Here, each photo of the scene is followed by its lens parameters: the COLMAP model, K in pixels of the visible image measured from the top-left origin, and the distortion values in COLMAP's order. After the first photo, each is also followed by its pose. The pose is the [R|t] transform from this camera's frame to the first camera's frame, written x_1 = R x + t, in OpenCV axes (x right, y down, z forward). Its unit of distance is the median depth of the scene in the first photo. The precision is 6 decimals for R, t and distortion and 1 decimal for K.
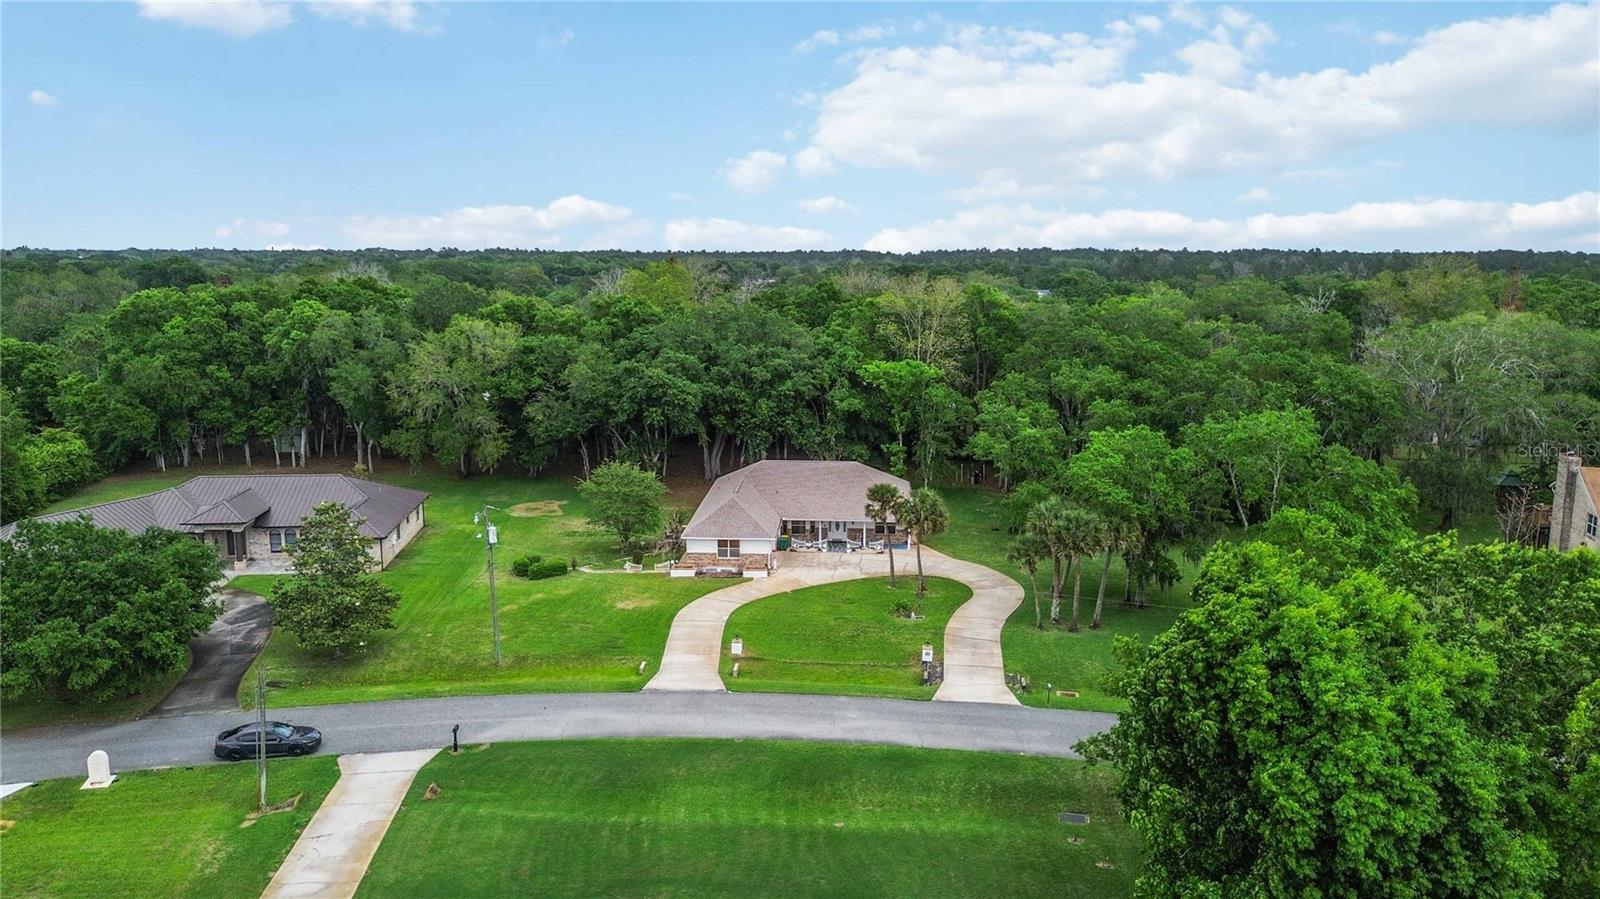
lens RADIAL K [[1115.6, 0, 810.1], [0, 1115.6, 453.7], [0, 0, 1]] dist [0.036355, -0.042812]
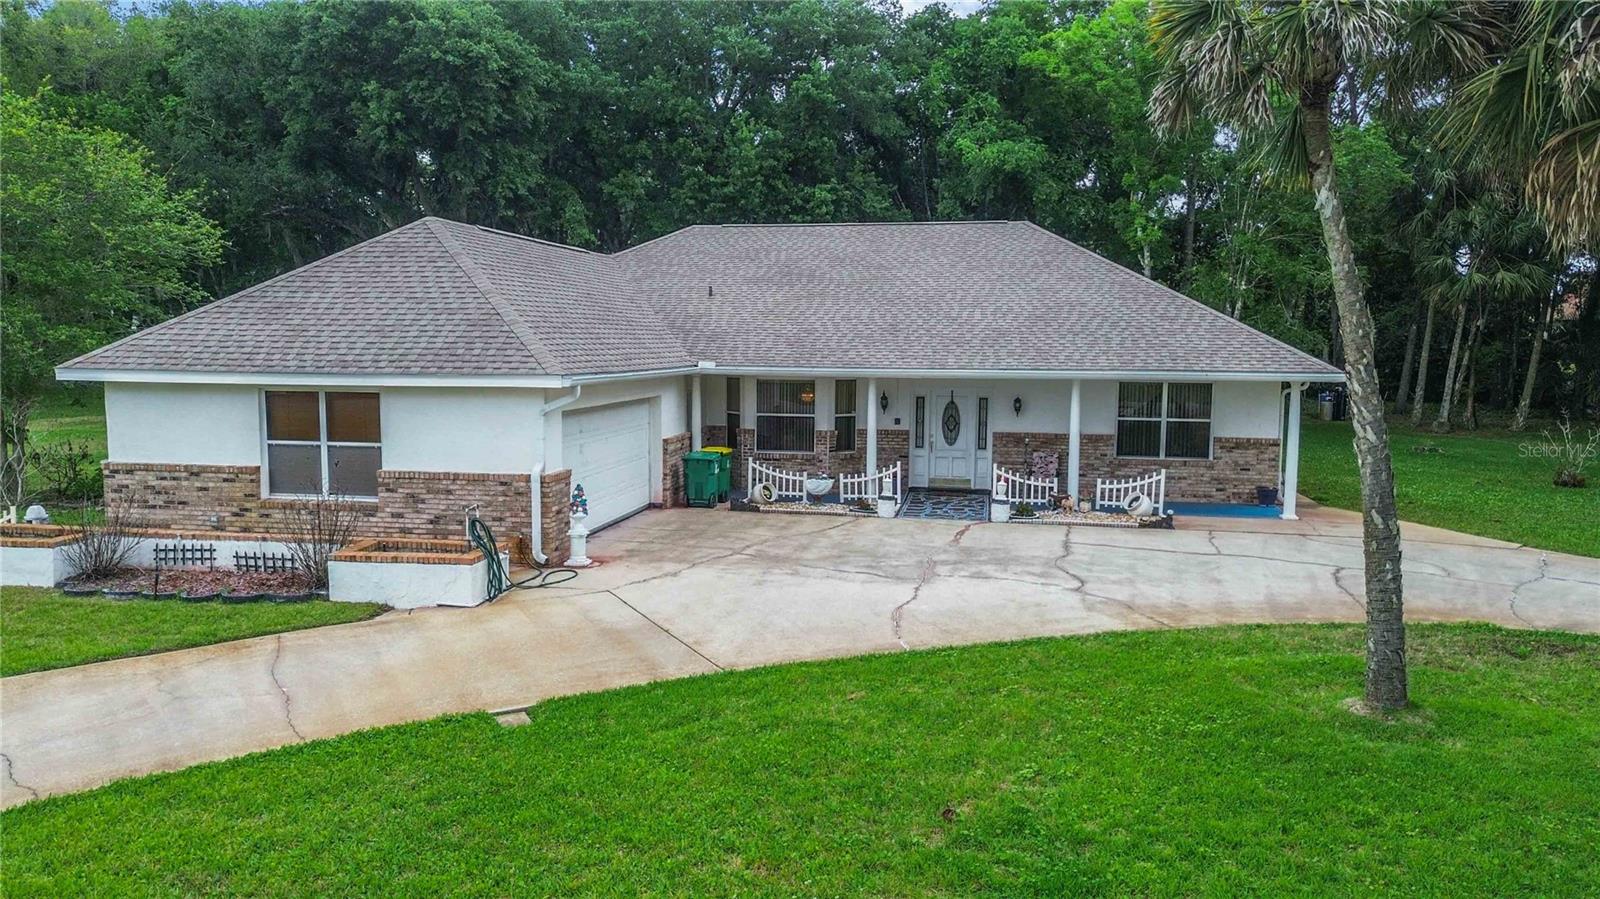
lens RADIAL K [[1115.6, 0, 805.1], [0, 1115.6, 449.8], [0, 0, 1]] dist [0.036355, -0.042812]
pose [[0.991880, 0.017157, -0.126018, 0.021858], [-0.026916, 0.996733, -0.076150, 0.082382], [0.124299, 0.078923, 0.989101, 0.703163]]
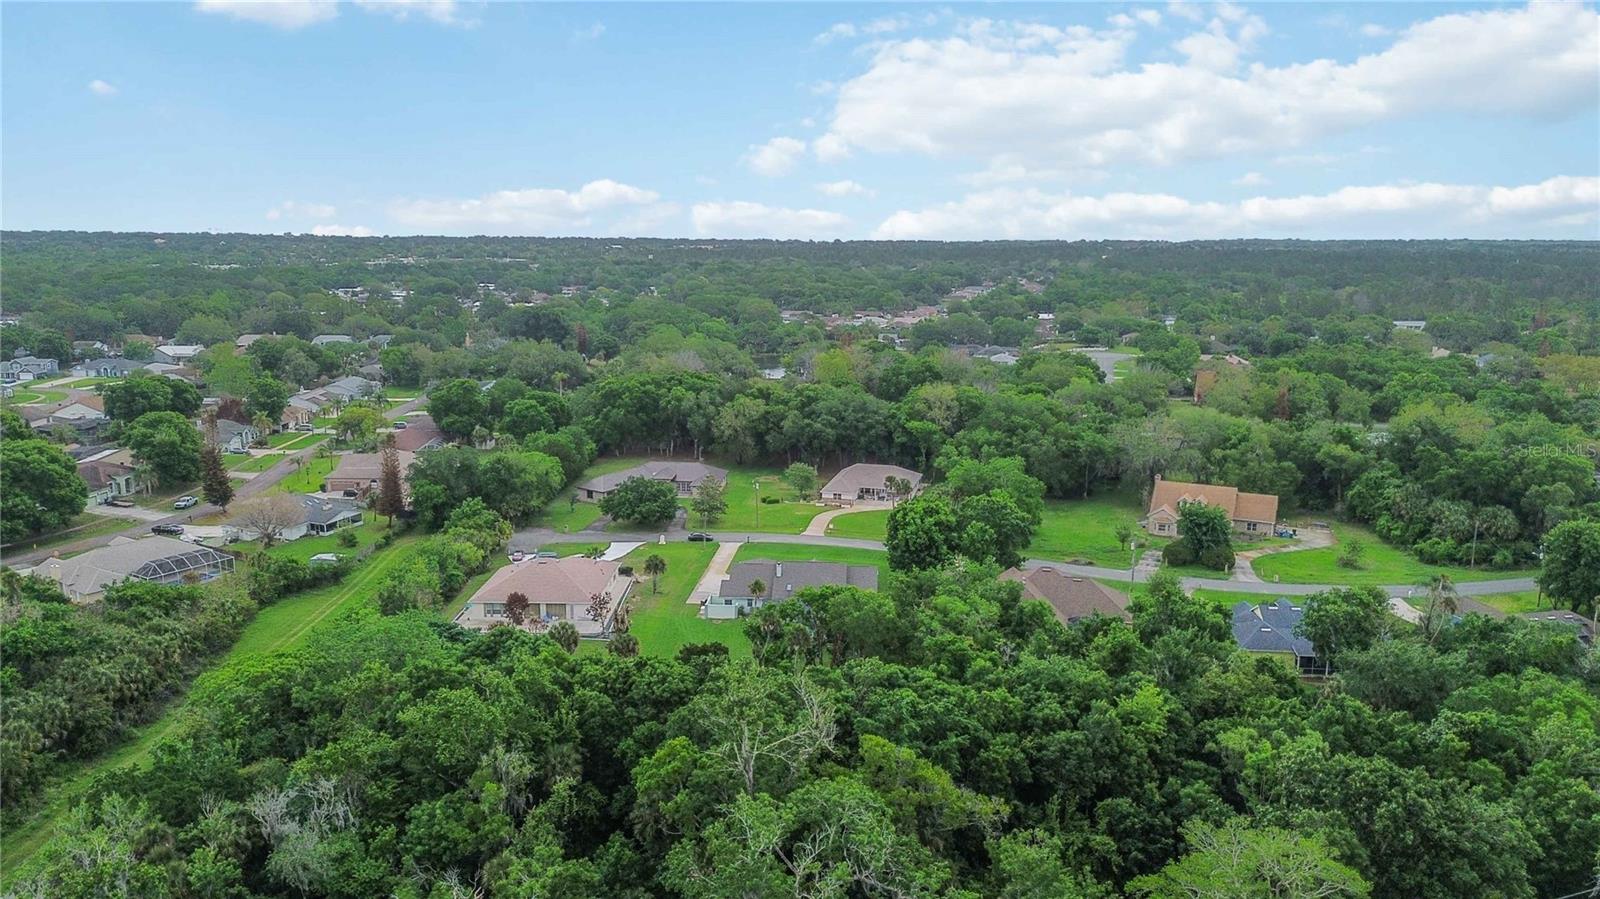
lens RADIAL K [[1115.6, 0, 798.6], [0, 1115.6, 449.4], [0, 0, 1]] dist [0.036355, -0.042812]
pose [[0.978345, 0.038781, -0.203316, 0.323649], [-0.034987, 0.999141, 0.022223, -0.073725], [0.204003, -0.014629, 0.978861, -1.420392]]
